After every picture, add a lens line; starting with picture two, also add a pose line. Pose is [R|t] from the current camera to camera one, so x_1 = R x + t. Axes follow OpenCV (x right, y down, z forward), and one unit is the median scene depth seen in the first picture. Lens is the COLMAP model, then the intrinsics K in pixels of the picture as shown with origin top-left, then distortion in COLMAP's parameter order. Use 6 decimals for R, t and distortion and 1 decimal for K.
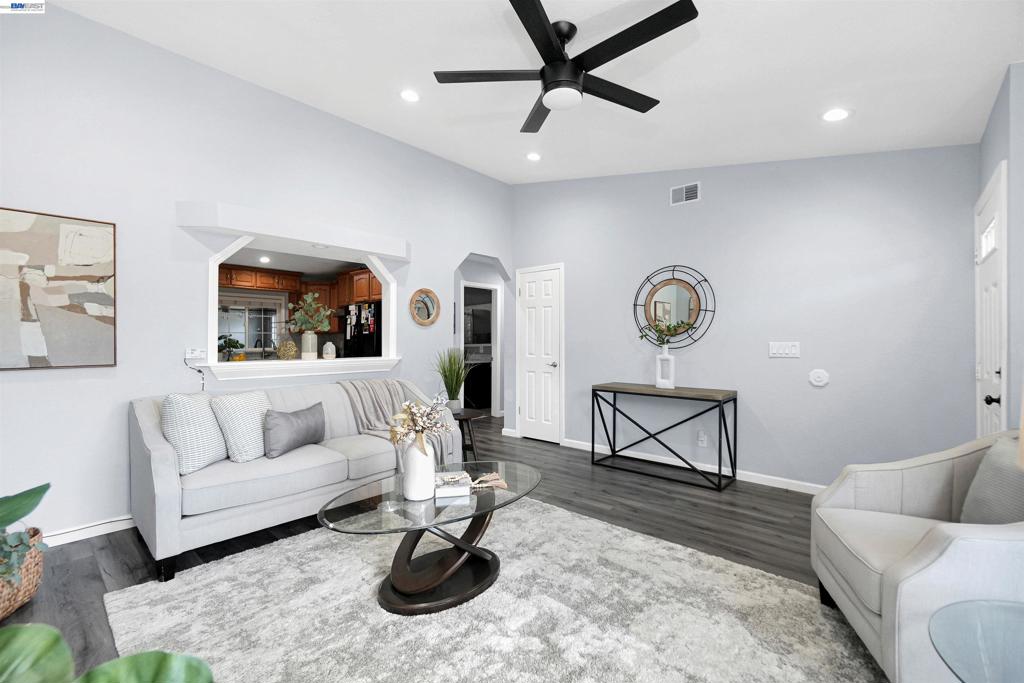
lens RADIAL K [[445.1, 0, 508.0], [0, 445.1, 342.0], [0, 0, 1]] dist [-0.000812, -0.000070]
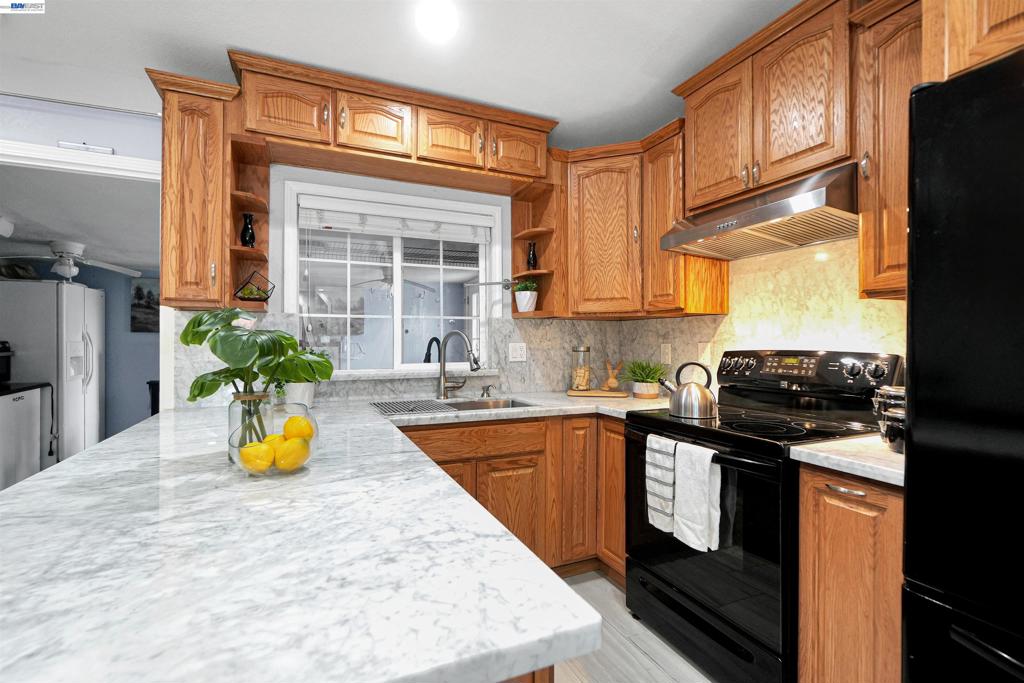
lens RADIAL K [[445.1, 0, 511.7], [0, 445.1, 341.2], [0, 0, 1]] dist [-0.000812, -0.000070]
pose [[0.911129, -0.001608, -0.412118, -0.363149], [-0.001575, 0.999972, -0.007382, -0.000868], [0.412118, 0.007375, 0.911101, 0.710944]]
